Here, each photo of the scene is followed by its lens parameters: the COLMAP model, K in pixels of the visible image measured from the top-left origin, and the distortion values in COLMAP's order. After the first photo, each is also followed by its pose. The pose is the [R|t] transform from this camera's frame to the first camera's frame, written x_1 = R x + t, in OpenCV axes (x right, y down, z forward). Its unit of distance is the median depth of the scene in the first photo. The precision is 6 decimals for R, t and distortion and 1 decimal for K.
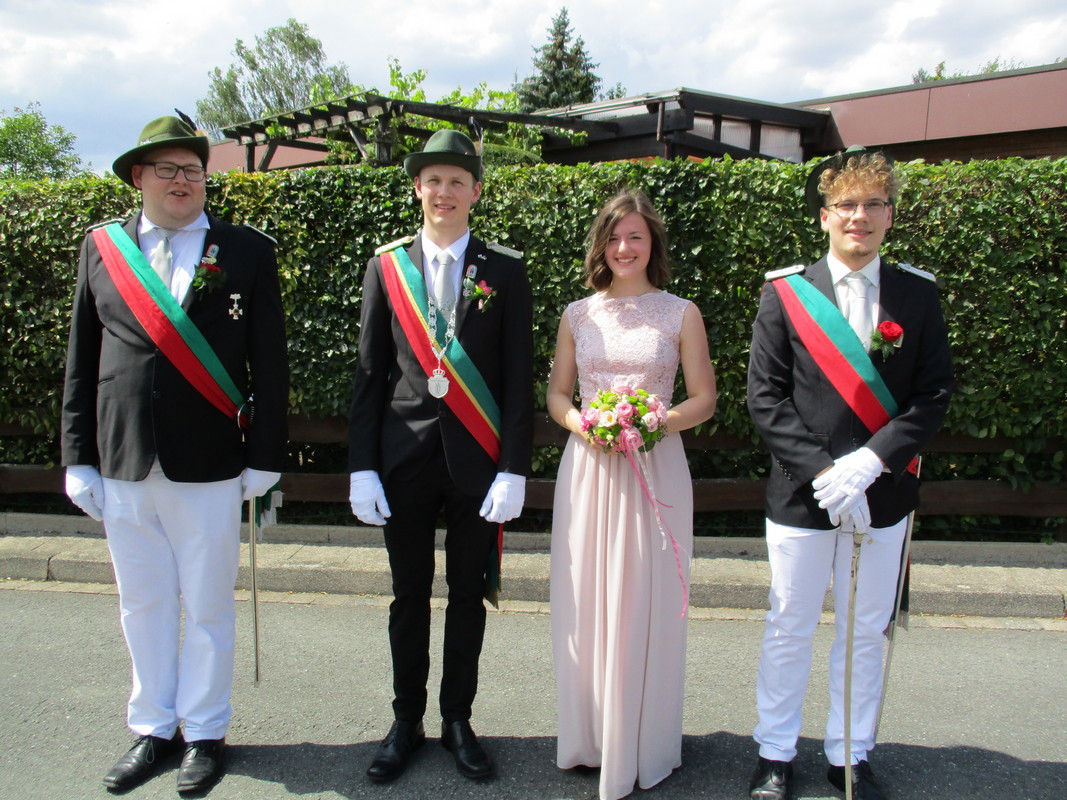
lens RADIAL K [[853.1, 0, 533.5], [0, 853.1, 400.0], [0, 0, 1]] dist [-0.045264, 0.004040]
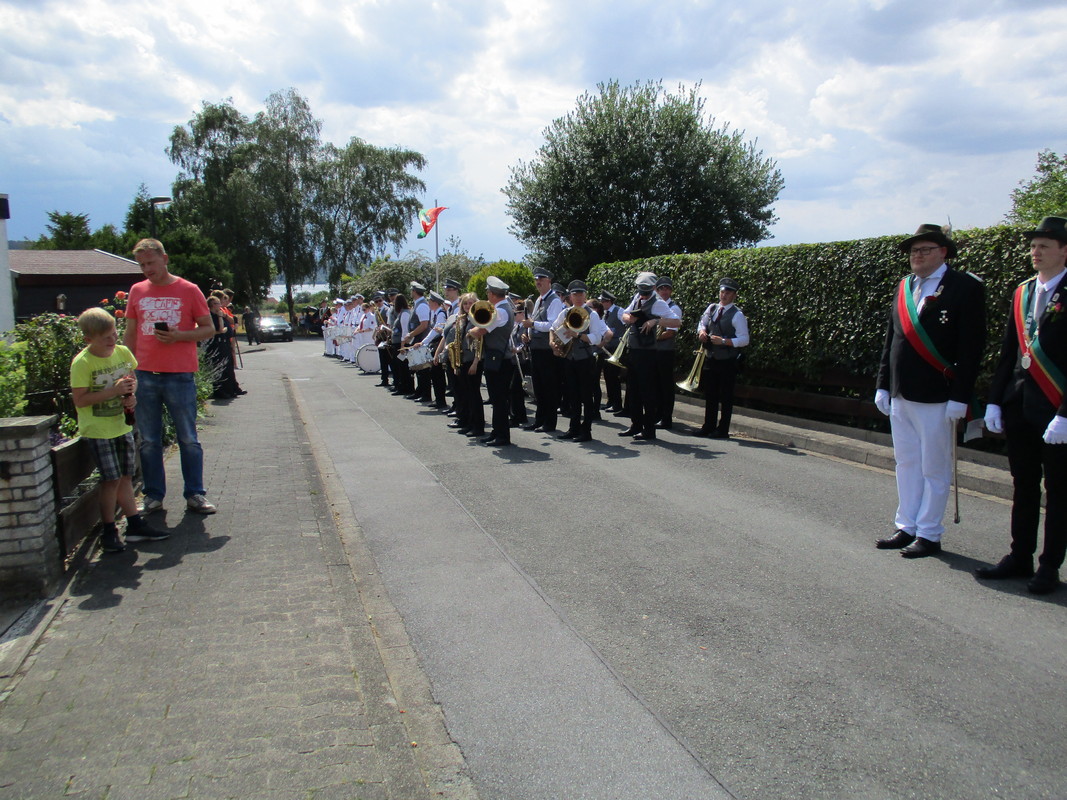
lens RADIAL K [[853.1, 0, 533.5], [0, 853.1, 400.0], [0, 0, 1]] dist [-0.045264, 0.004040]
pose [[0.339761, 0.090391, -0.936158, 1.168197], [-0.073623, 0.994873, 0.069340, 0.017089], [0.937626, 0.045364, 0.344674, -0.563938]]
